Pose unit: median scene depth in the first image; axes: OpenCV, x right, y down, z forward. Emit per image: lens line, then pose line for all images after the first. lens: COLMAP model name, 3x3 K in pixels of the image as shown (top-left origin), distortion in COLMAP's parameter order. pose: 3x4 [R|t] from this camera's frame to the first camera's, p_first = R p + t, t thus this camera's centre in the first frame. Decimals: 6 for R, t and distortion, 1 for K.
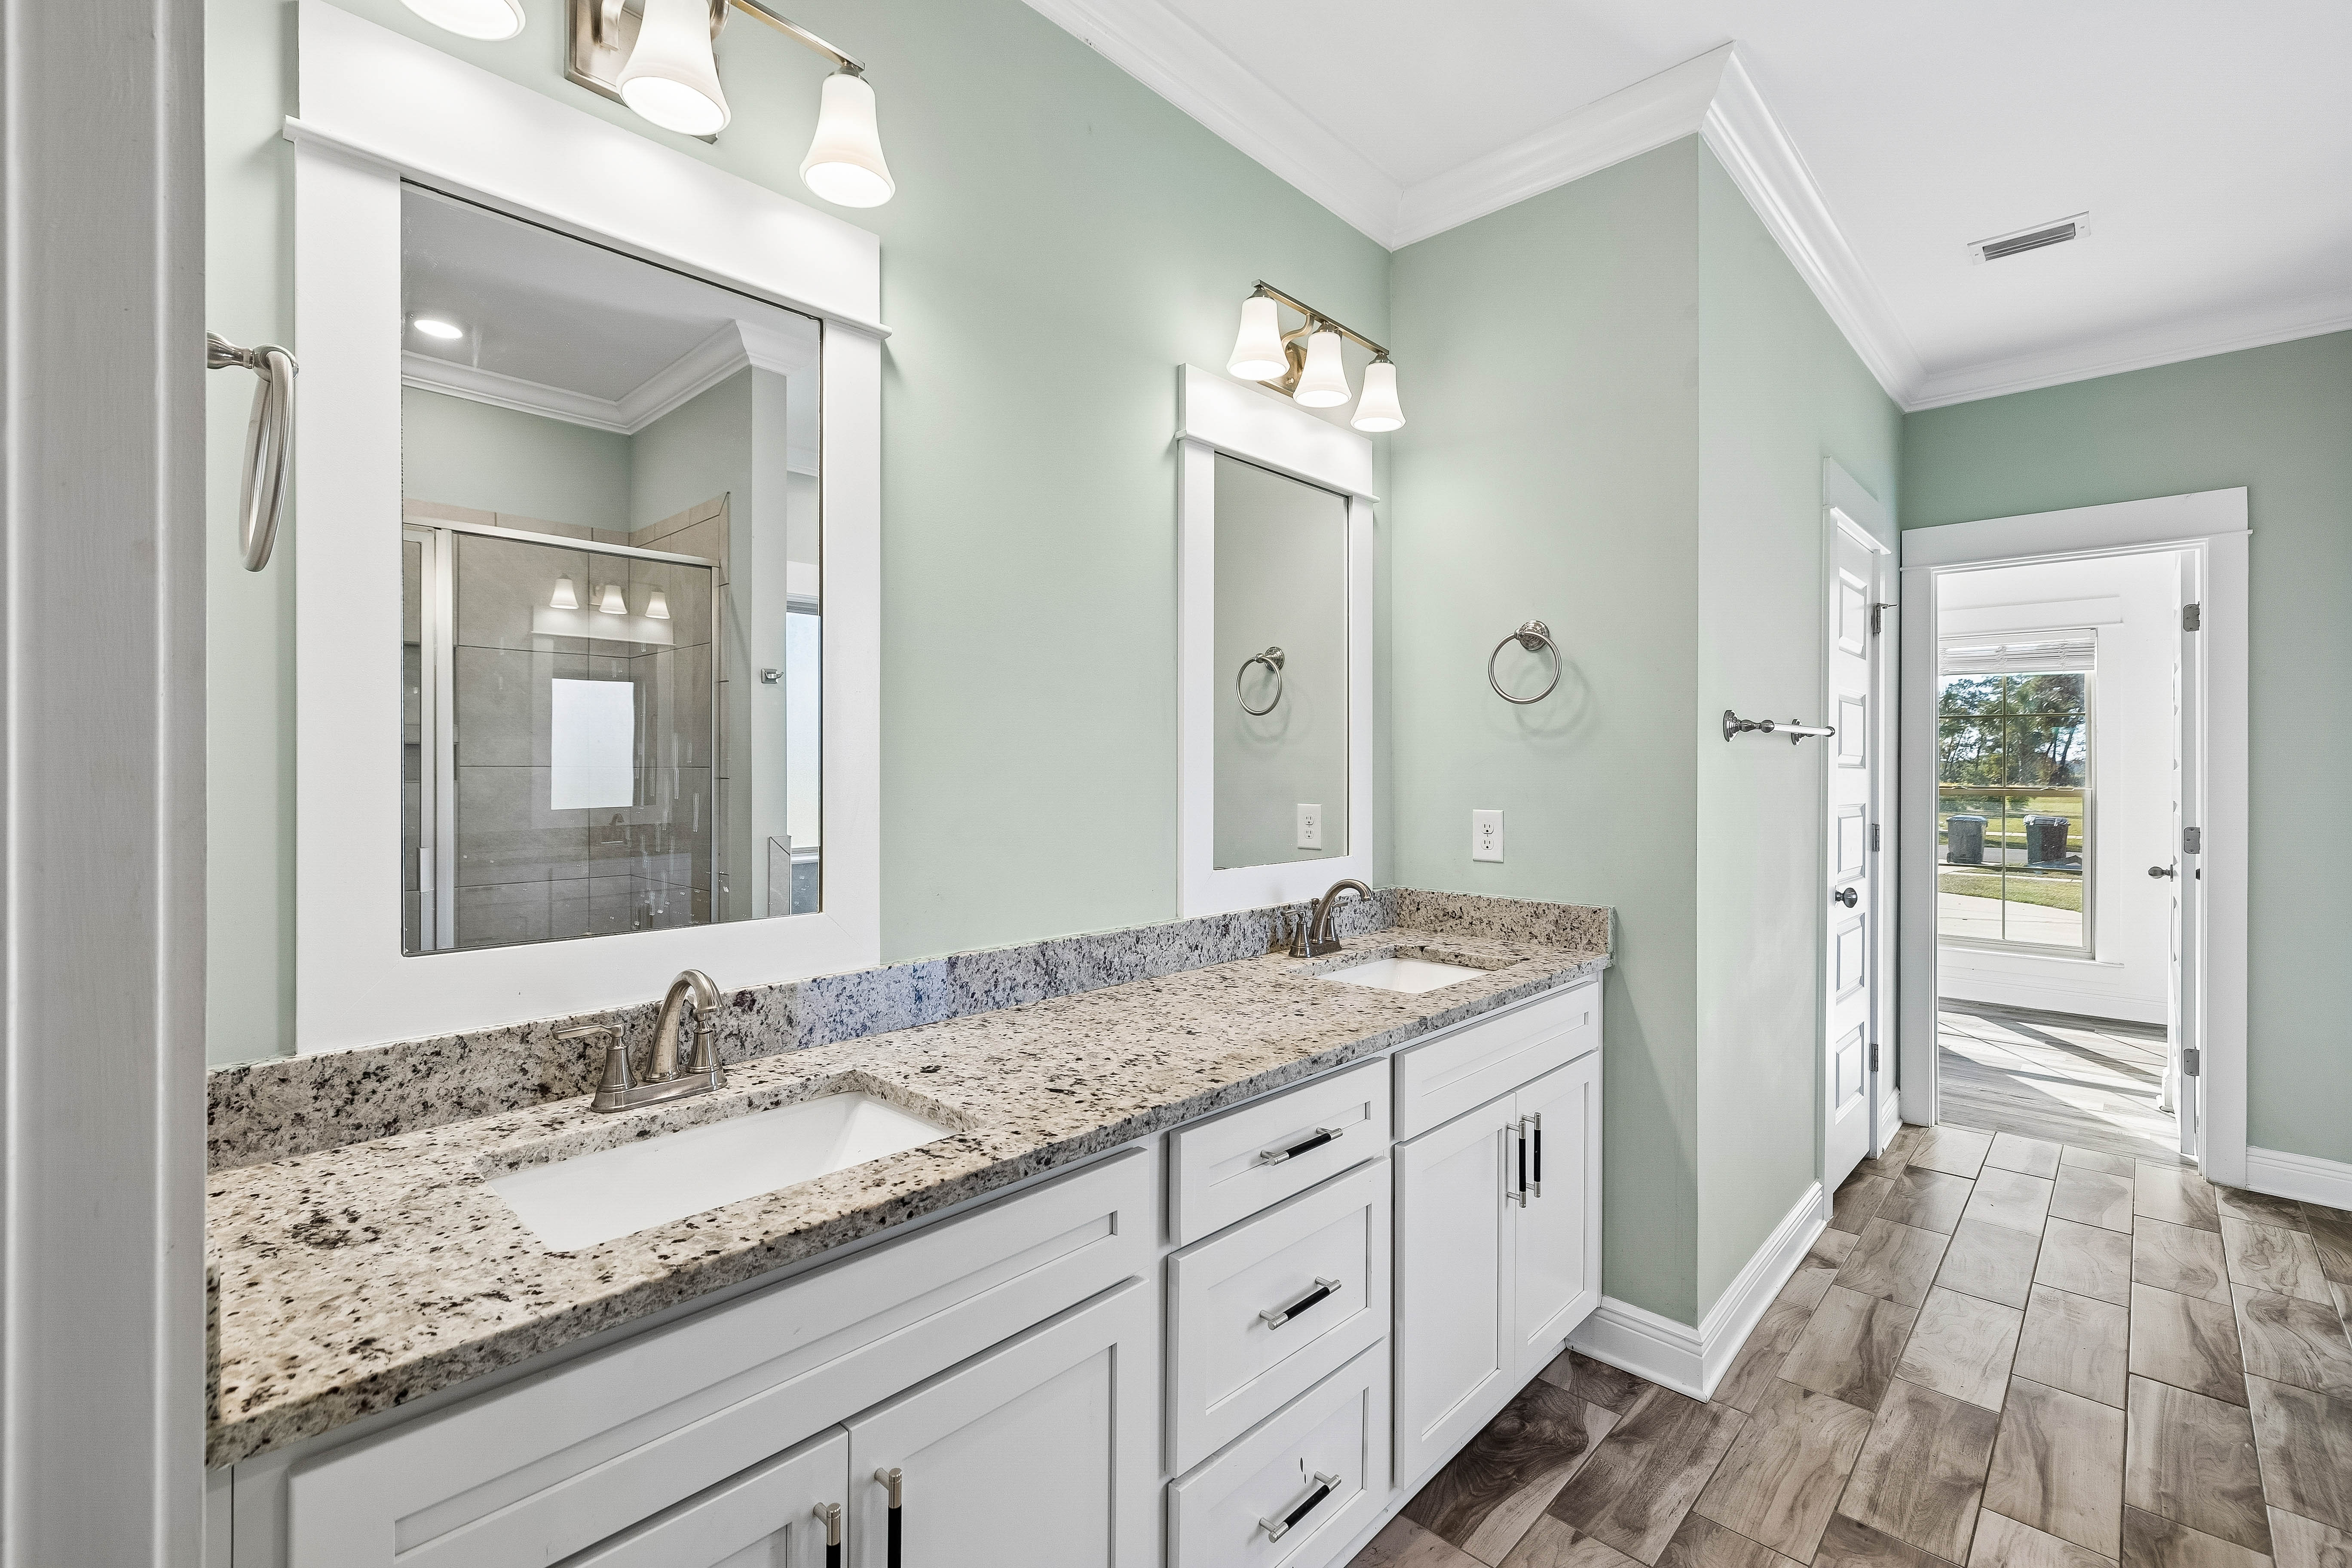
lens RADIAL K [[1069.0, 0, 1171.8], [0, 1069.0, 765.4], [0, 0, 1]] dist [-0.000817, 0.000748]
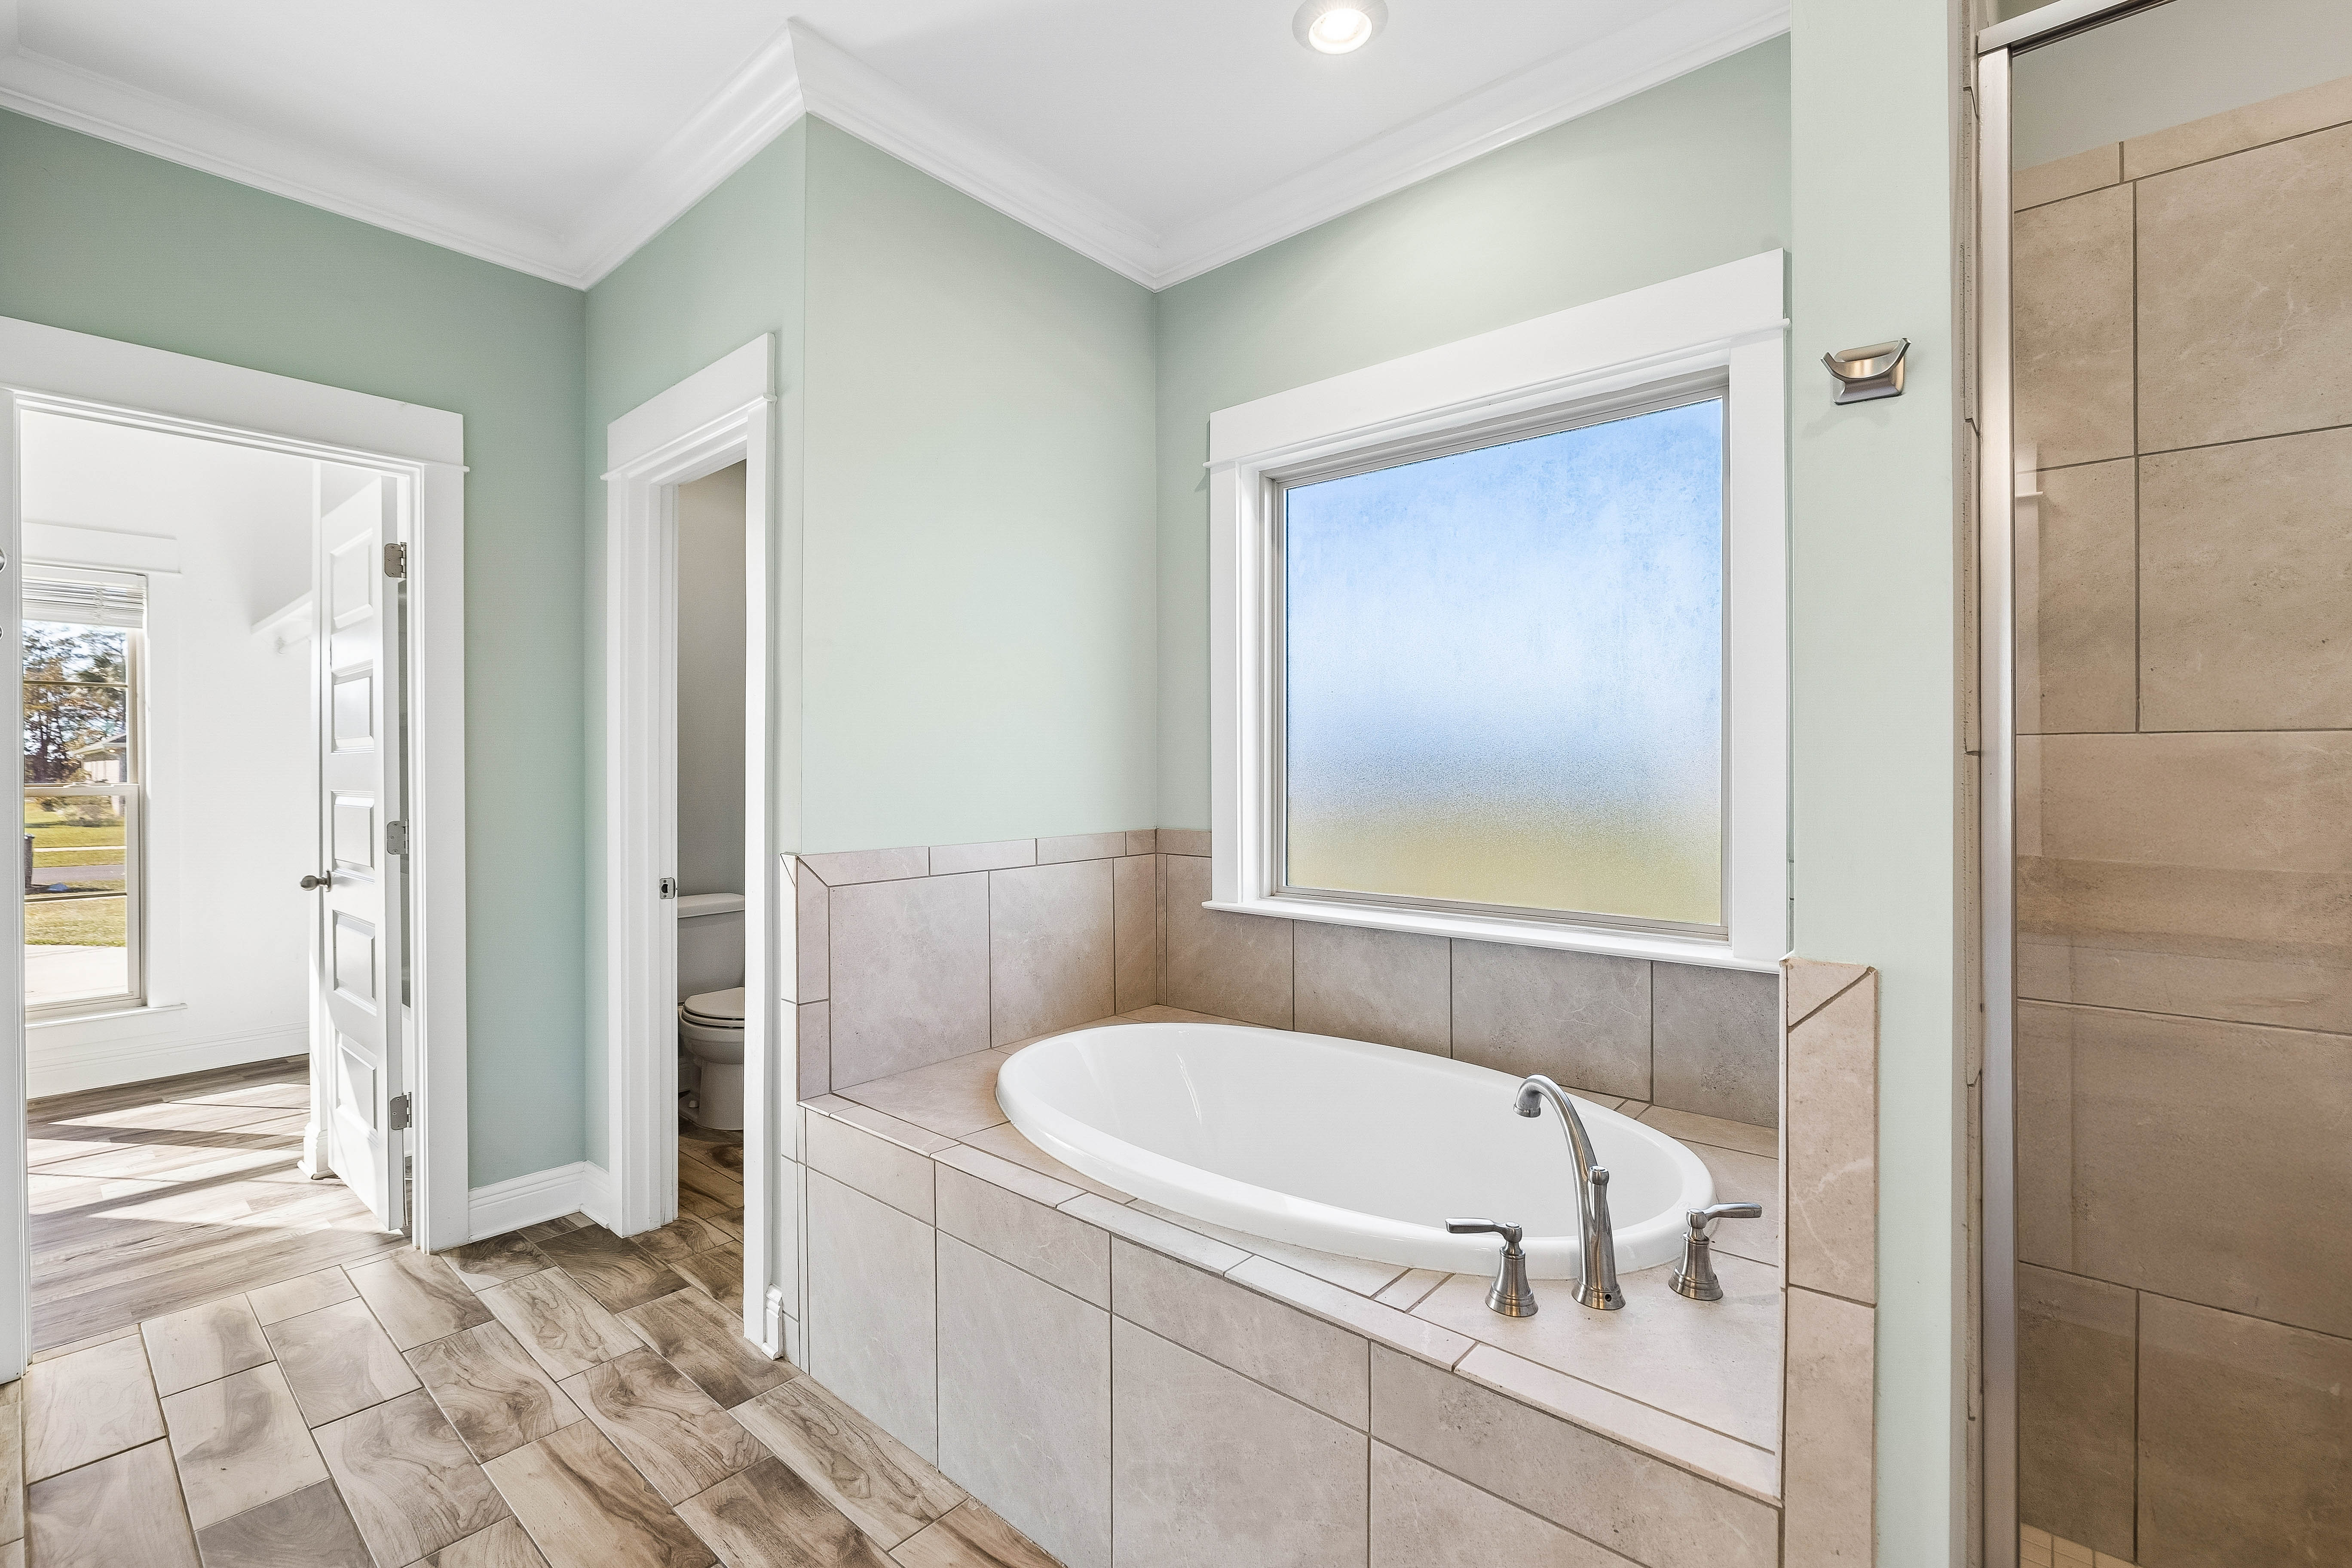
lens RADIAL K [[1069.0, 0, 1197.7], [0, 1069.0, 748.5], [0, 0, 1]] dist [-0.000817, 0.000748]
pose [[-0.010720, 0.003531, 0.999936, 0.149975], [0.010976, 0.999934, -0.003413, 0.014071], [-0.999882, 0.010939, -0.010758, 0.427708]]
